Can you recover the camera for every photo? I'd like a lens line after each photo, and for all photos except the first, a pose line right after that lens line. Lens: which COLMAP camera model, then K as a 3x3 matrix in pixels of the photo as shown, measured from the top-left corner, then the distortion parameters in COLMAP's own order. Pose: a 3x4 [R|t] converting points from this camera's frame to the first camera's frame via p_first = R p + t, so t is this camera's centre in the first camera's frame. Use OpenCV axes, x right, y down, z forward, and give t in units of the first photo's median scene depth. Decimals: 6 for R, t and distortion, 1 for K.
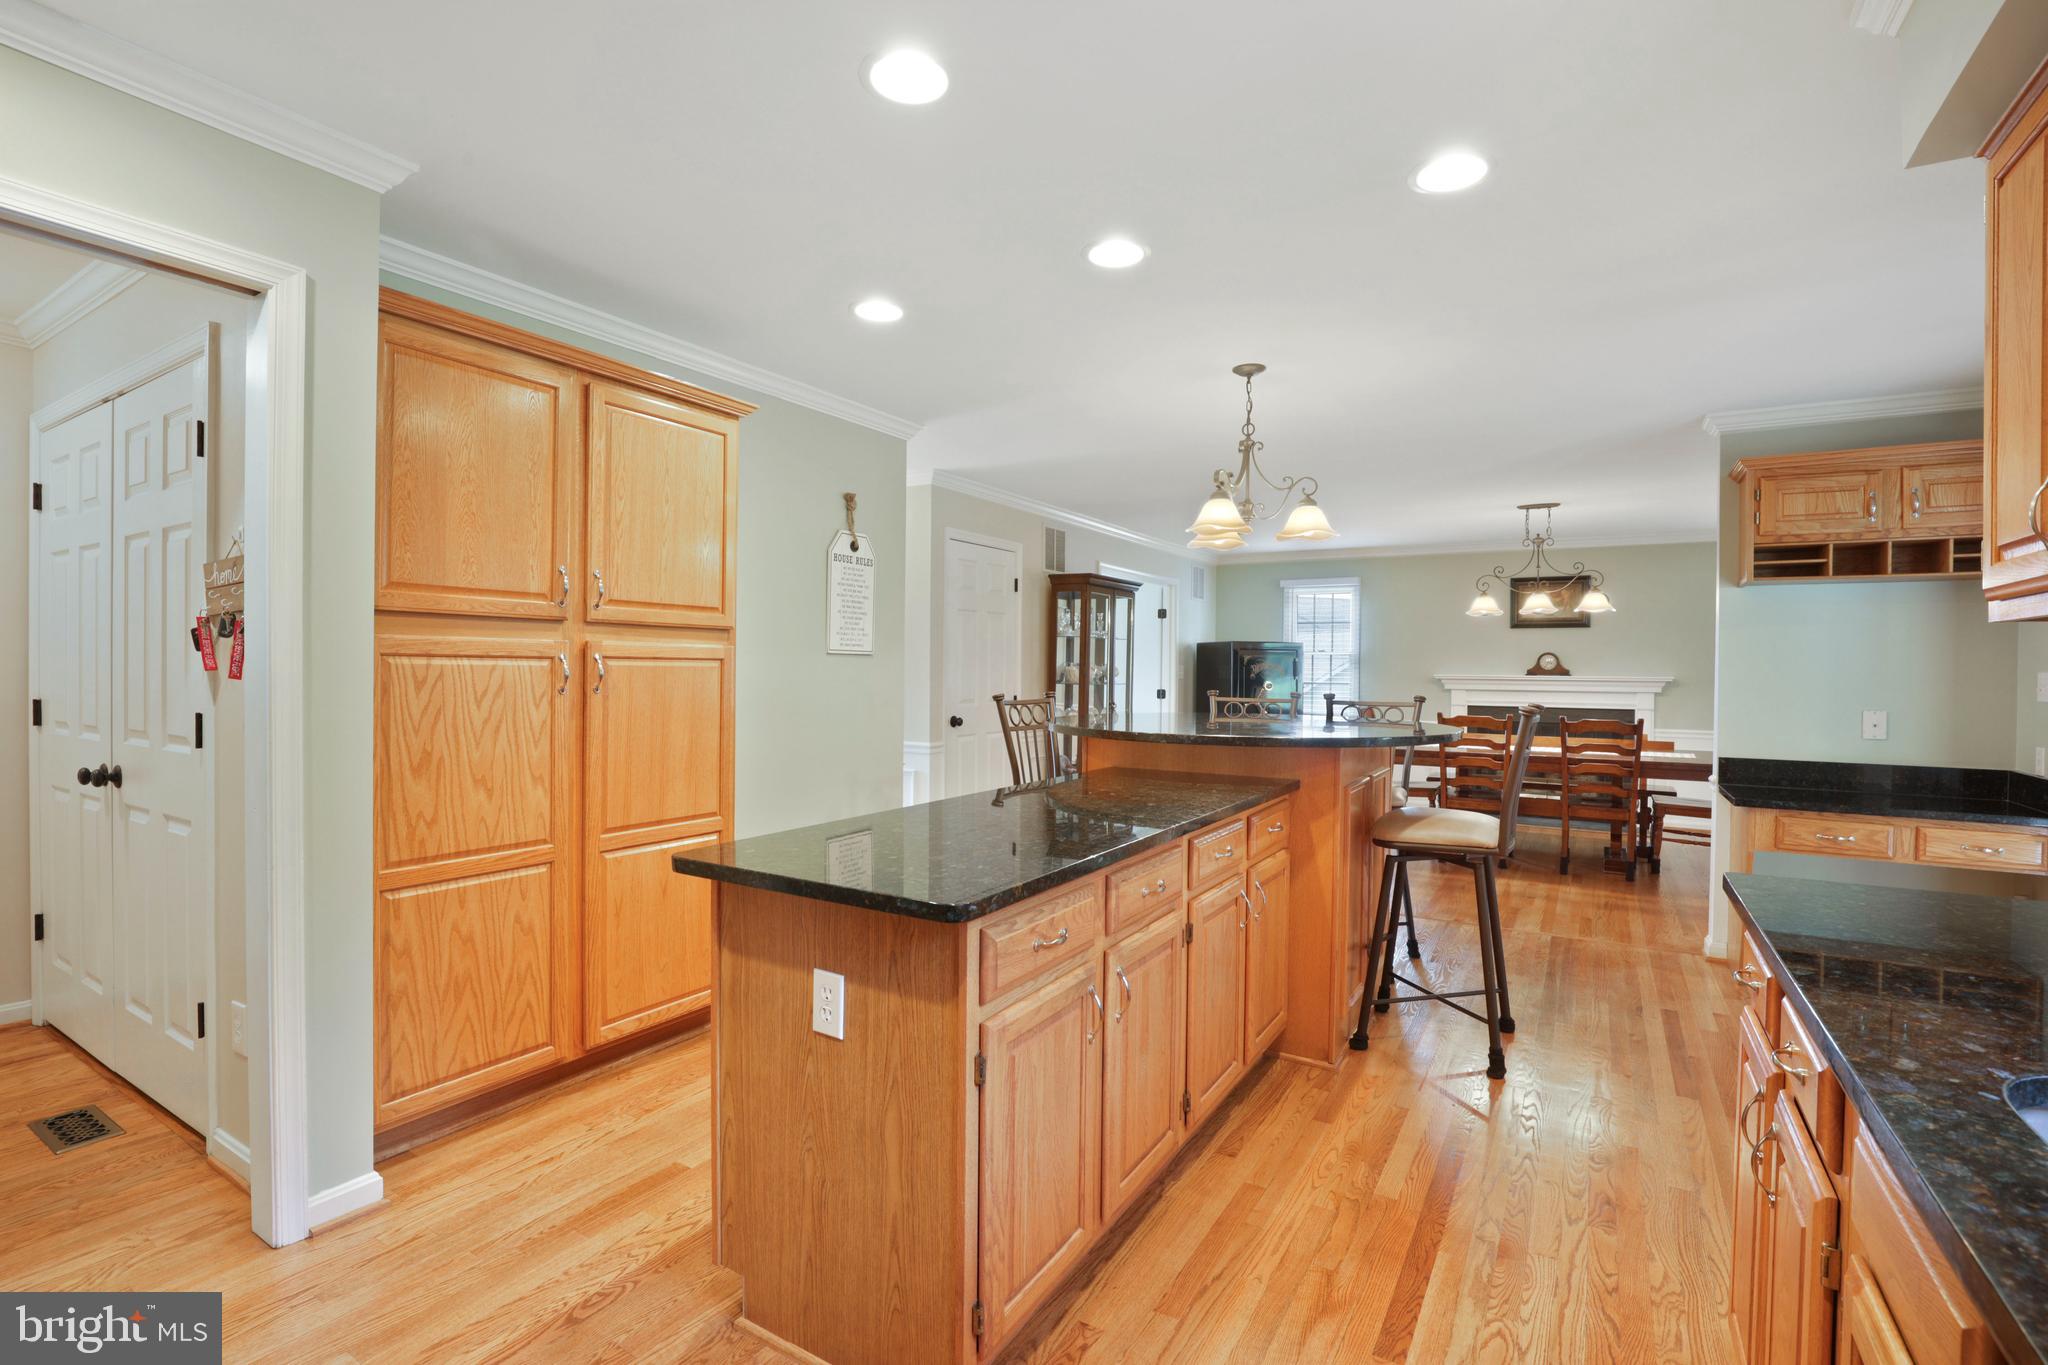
lens RADIAL K [[939.4, 0, 1032.6], [0, 939.4, 684.7], [0, 0, 1]] dist [-0.029084, -0.001246]
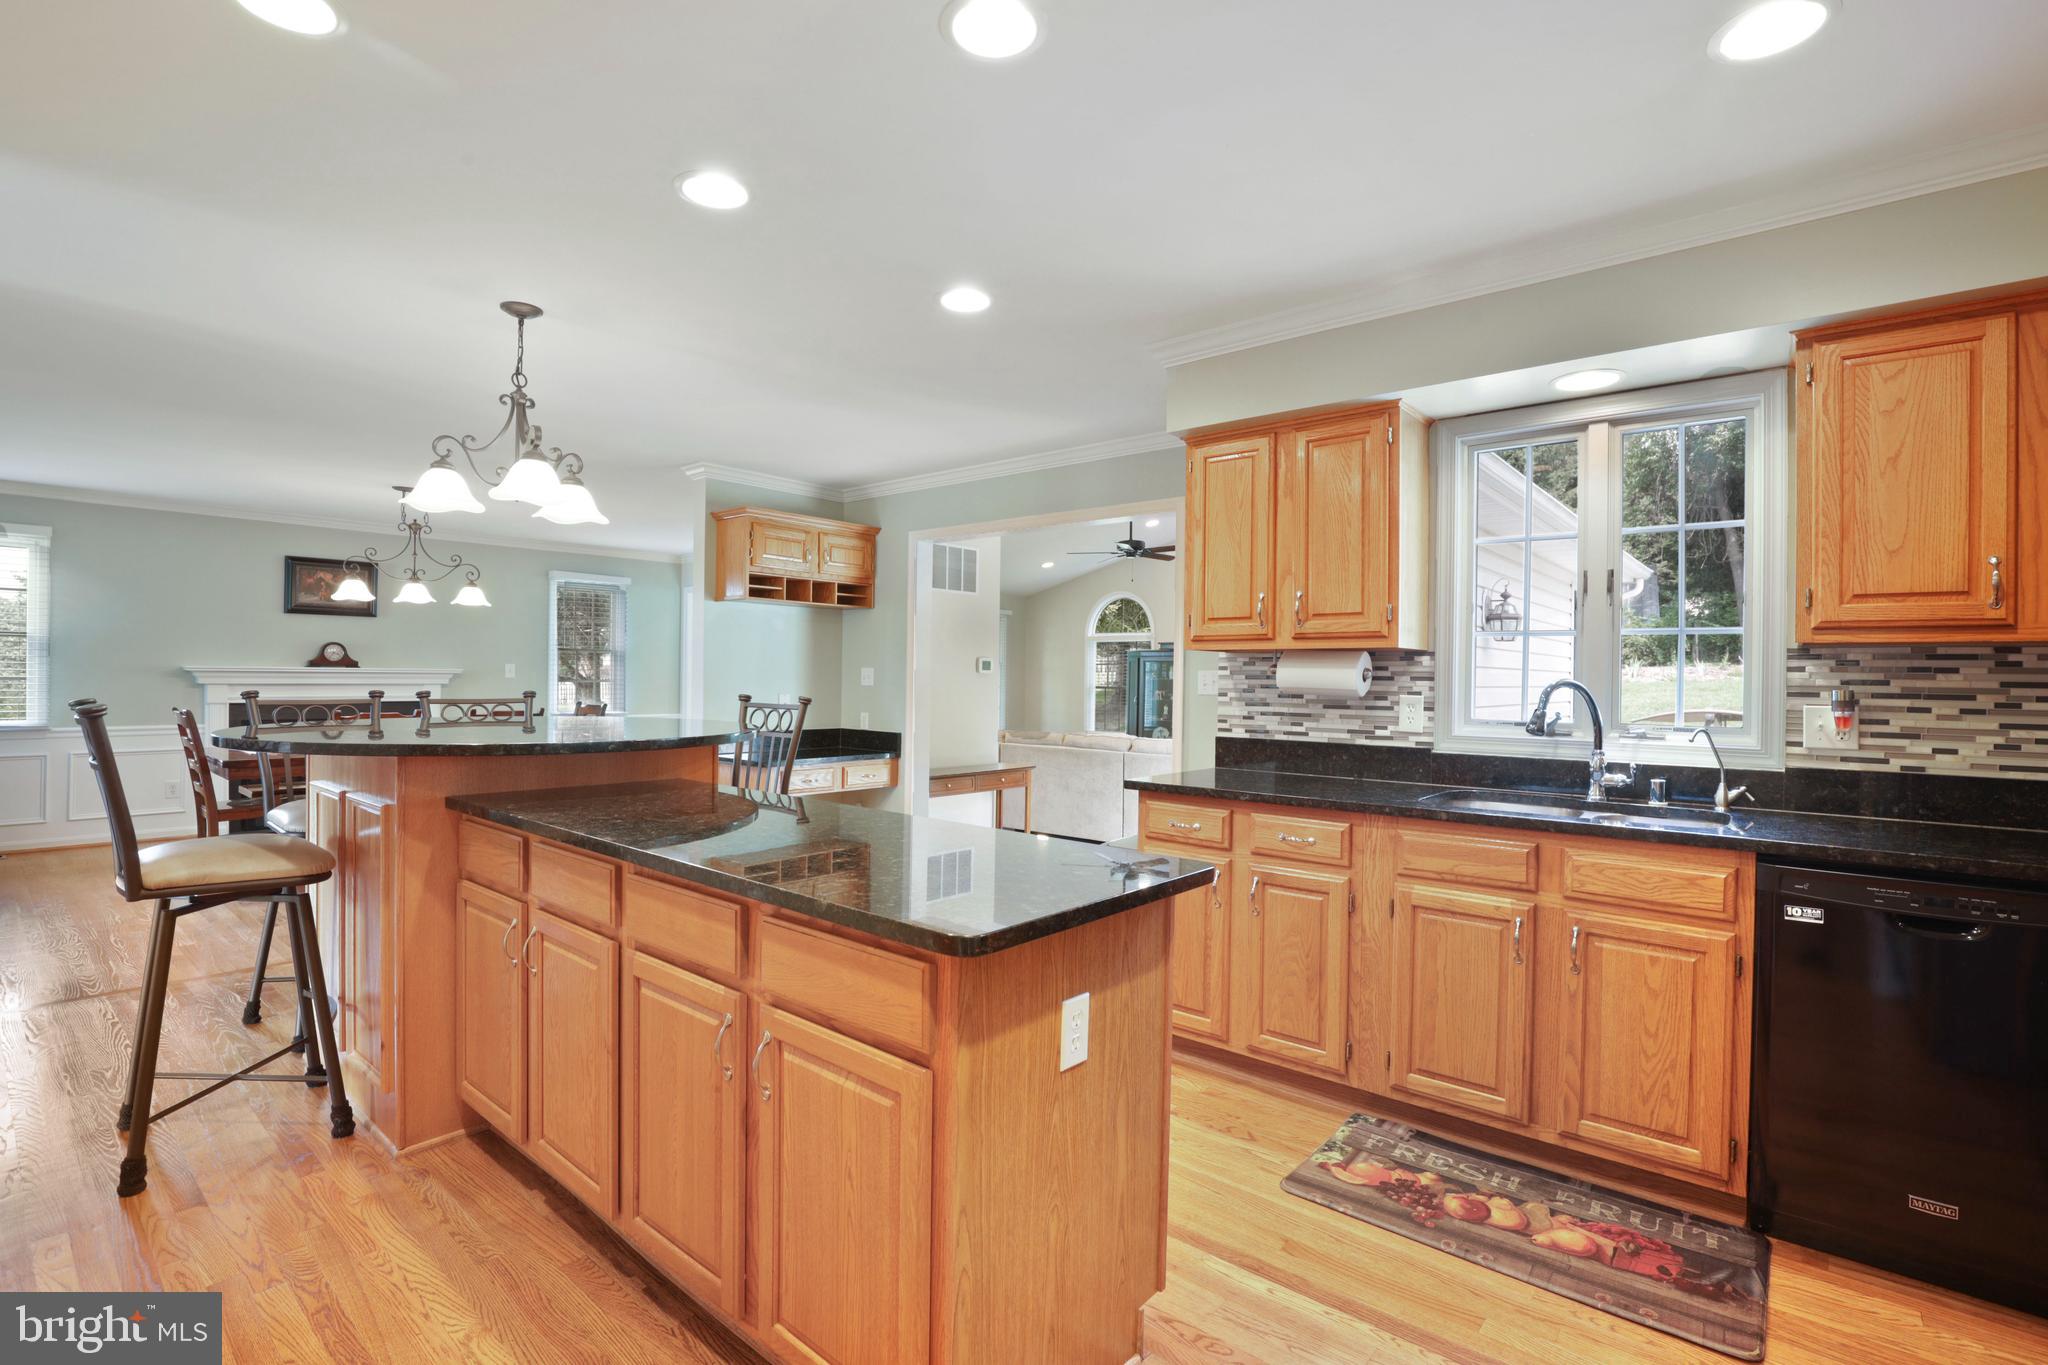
lens RADIAL K [[939.4, 0, 1016.7], [0, 939.4, 685.8], [0, 0, 1]] dist [-0.029084, -0.001246]
pose [[0.160518, -0.017441, 0.986879, -0.542179], [0.004388, 0.999847, 0.016956, -0.009045], [-0.987023, 0.001608, 0.160570, 0.431084]]
